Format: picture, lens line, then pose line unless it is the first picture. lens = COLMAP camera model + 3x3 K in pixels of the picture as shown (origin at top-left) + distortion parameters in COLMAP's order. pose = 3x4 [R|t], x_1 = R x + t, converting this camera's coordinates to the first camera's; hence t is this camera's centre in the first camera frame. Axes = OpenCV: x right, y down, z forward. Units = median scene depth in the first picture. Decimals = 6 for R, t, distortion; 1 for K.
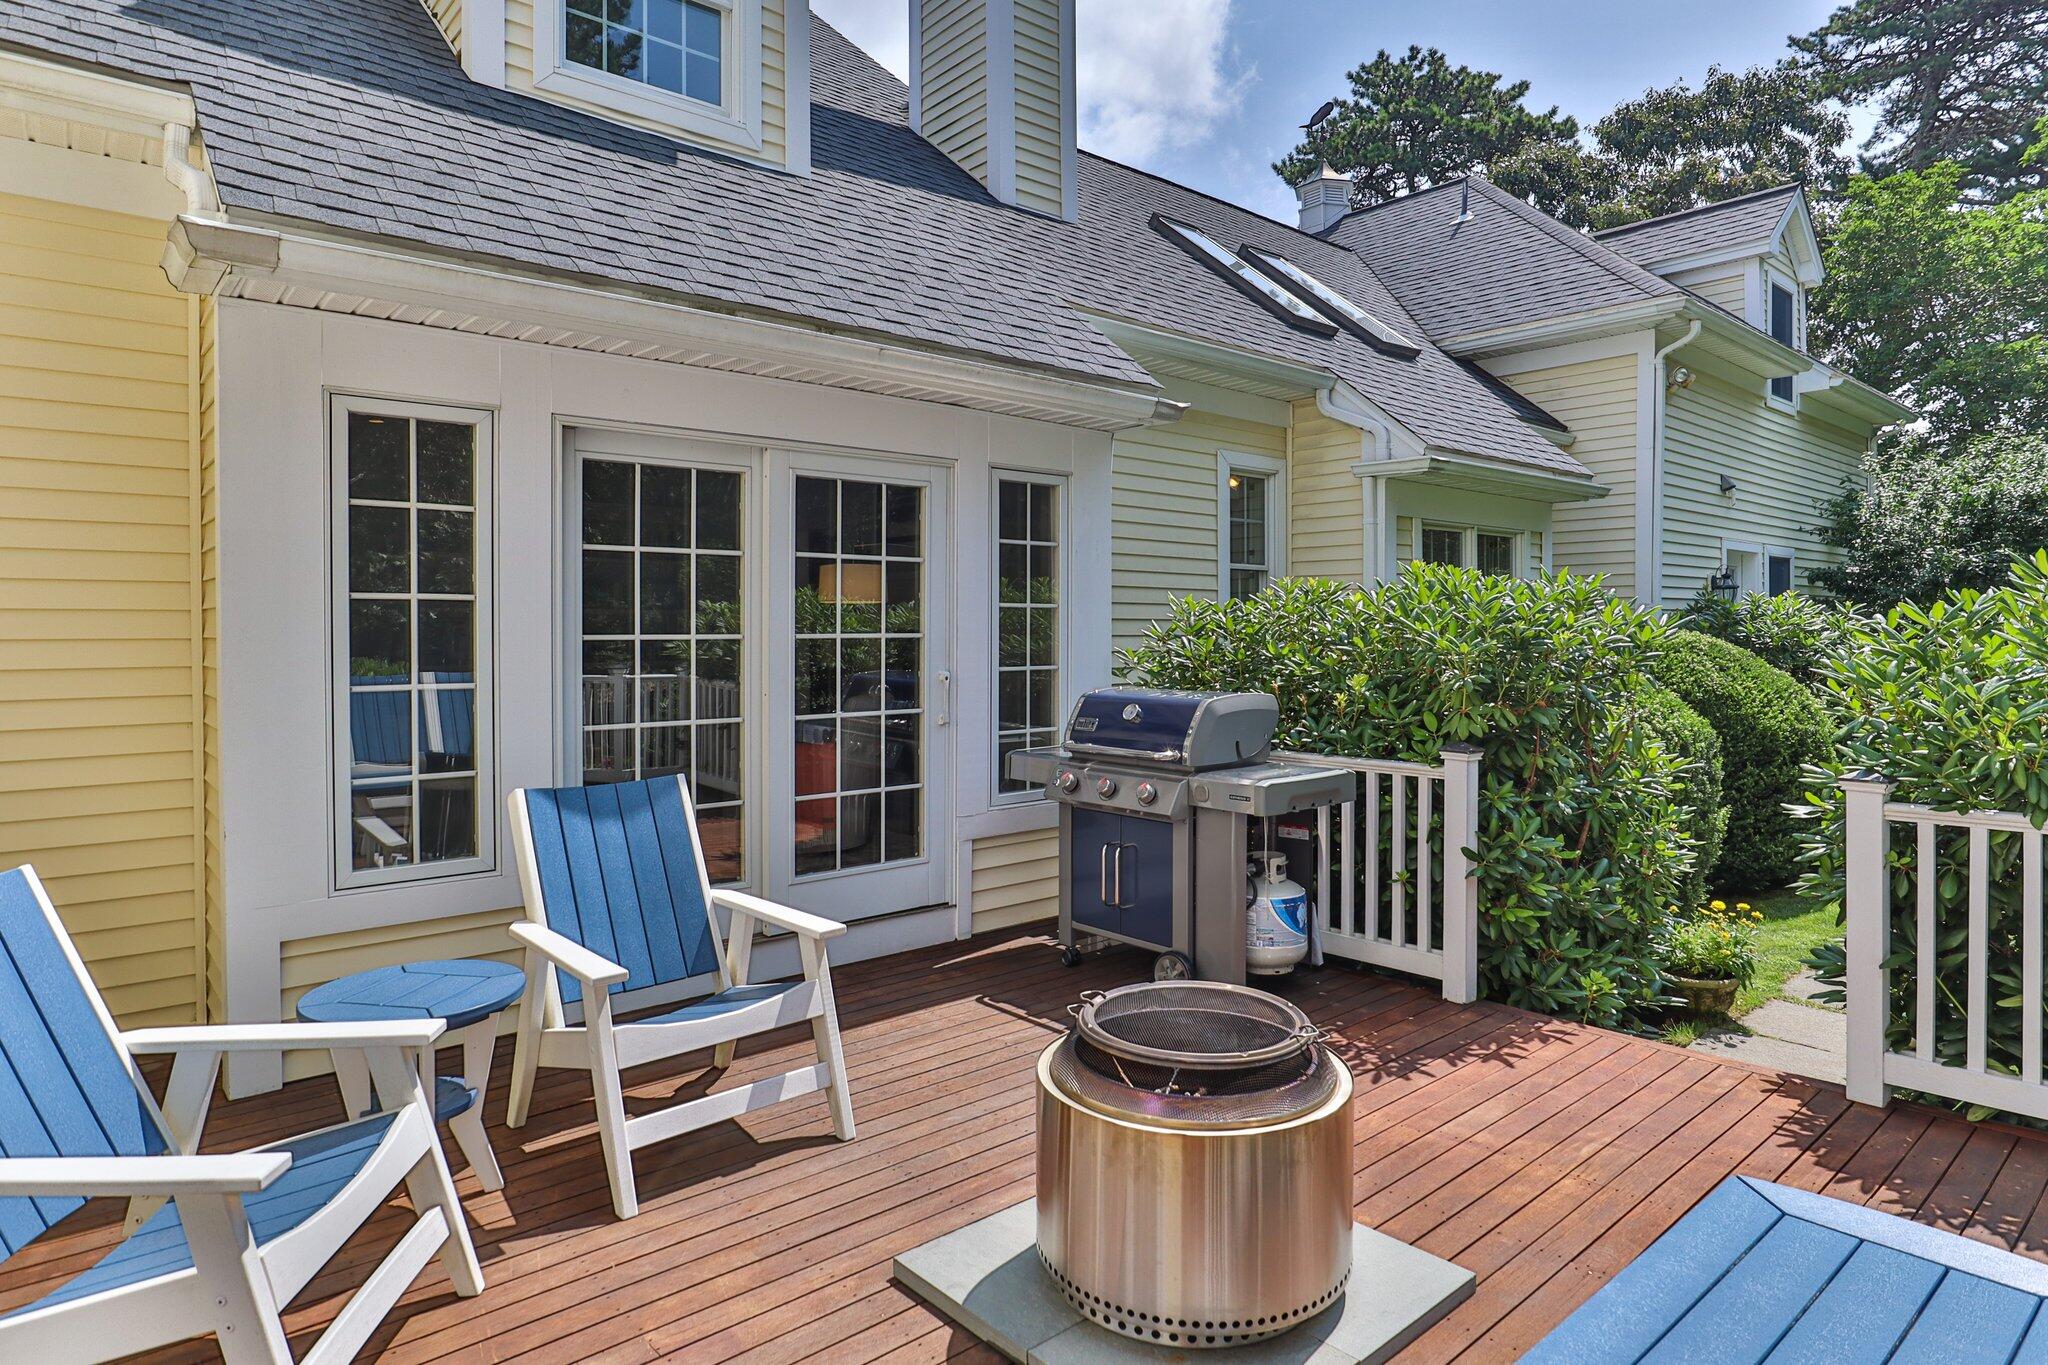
lens RADIAL K [[1123.2, 0, 1022.5], [0, 1123.2, 658.0], [0, 0, 1]] dist [0.021899, 0.000149]
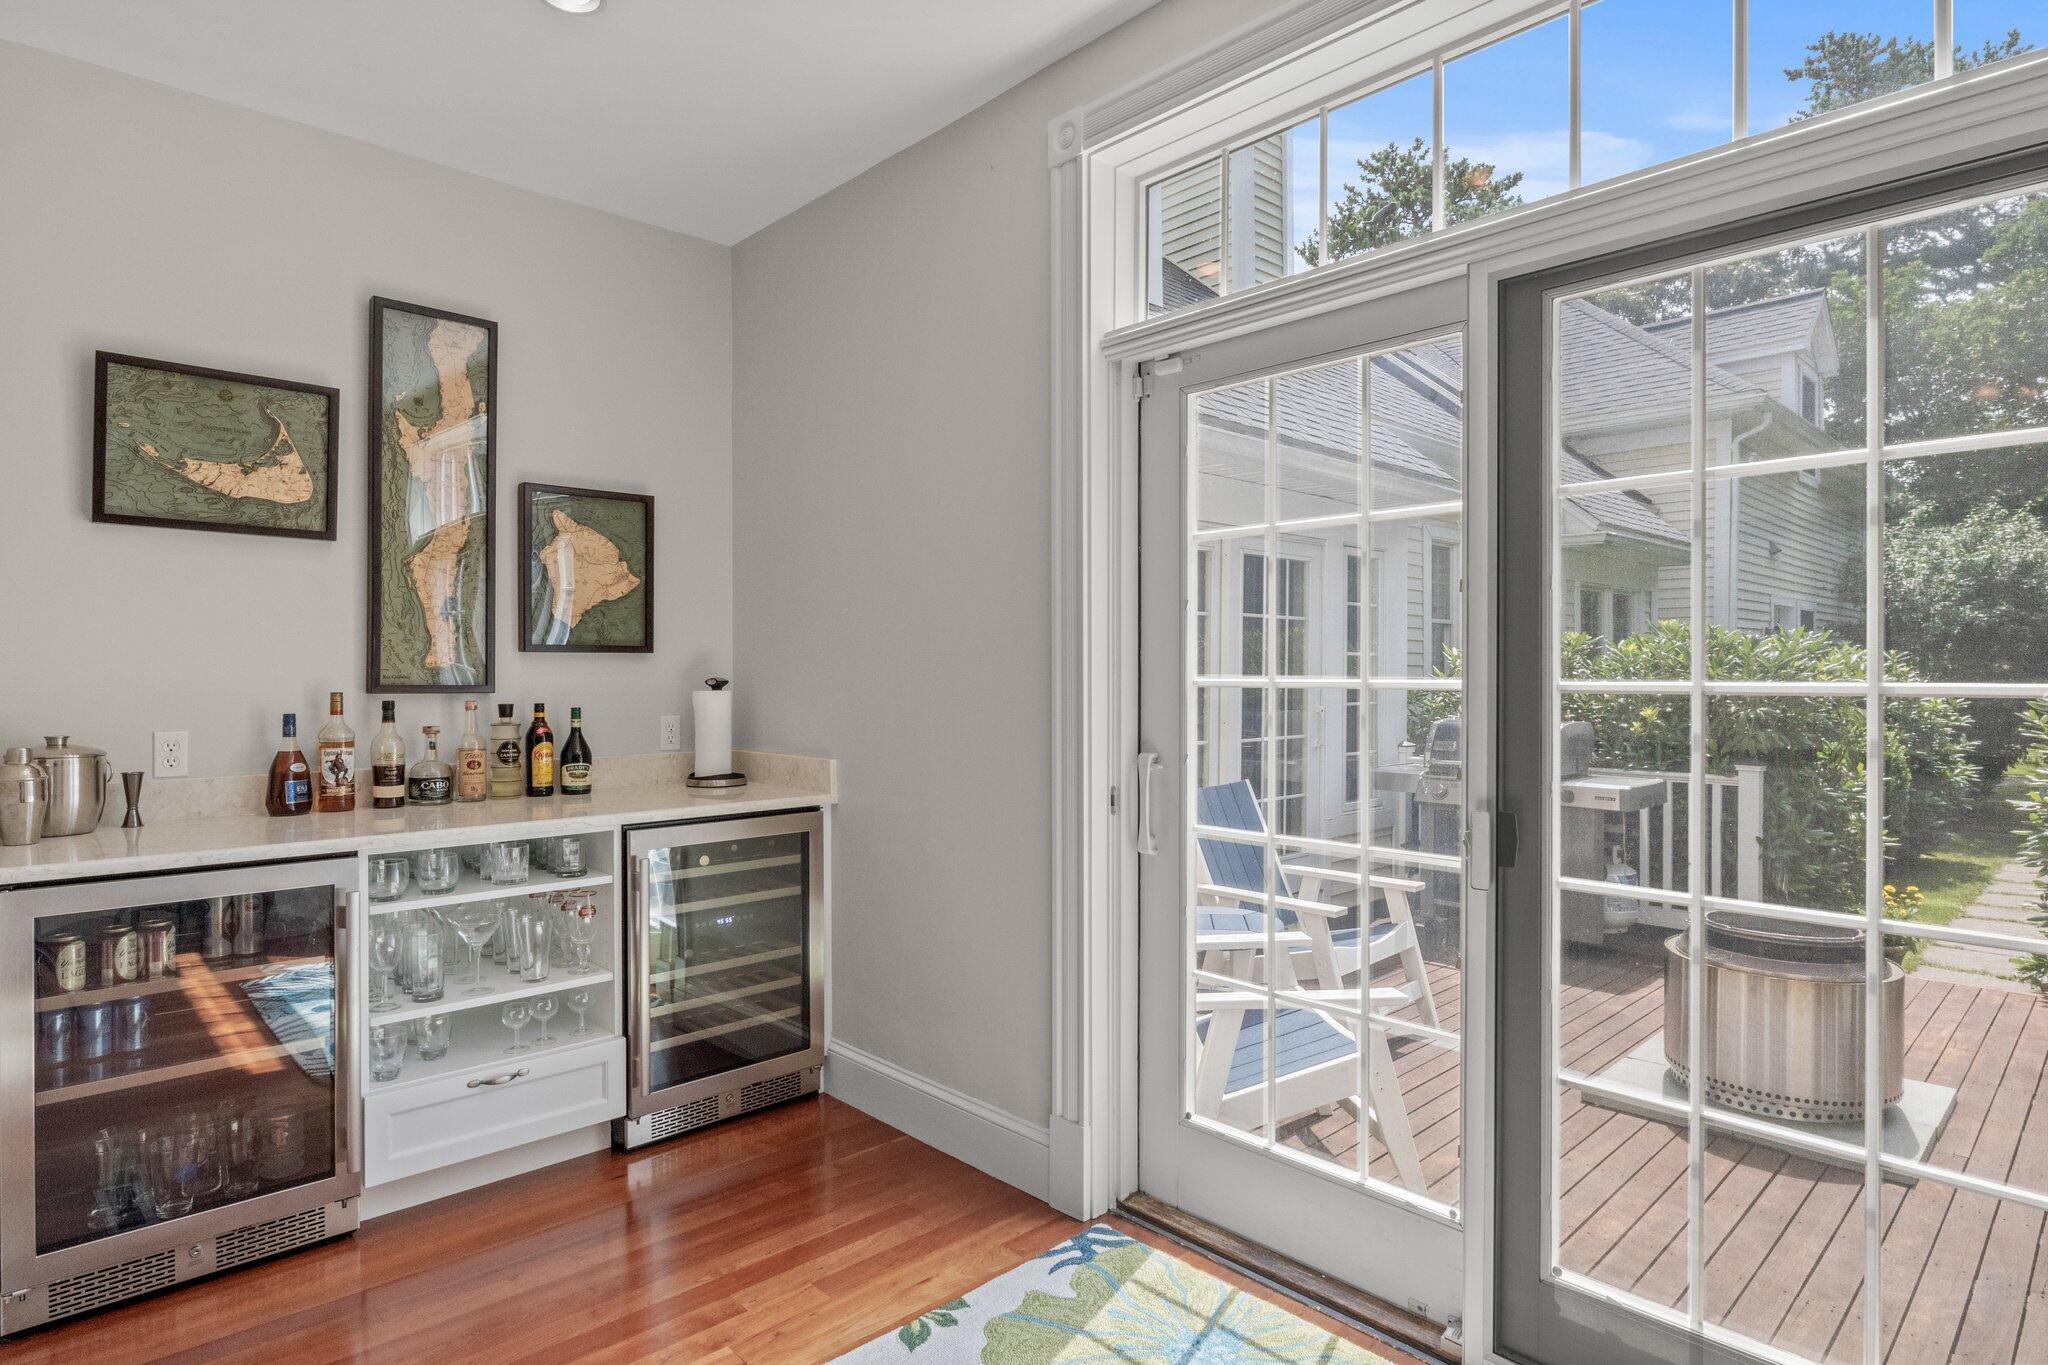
lens RADIAL K [[1104.0, 0, 1024.0], [0, 1104.0, 682.5], [0, 0, 1]] dist [0.022762, -0.000172]
pose [[0.999099, 0.000703, 0.042435, -0.225539], [0.000031, 0.999850, -0.017303, 0.003493], [-0.042441, 0.017288, 0.998949, -0.121775]]
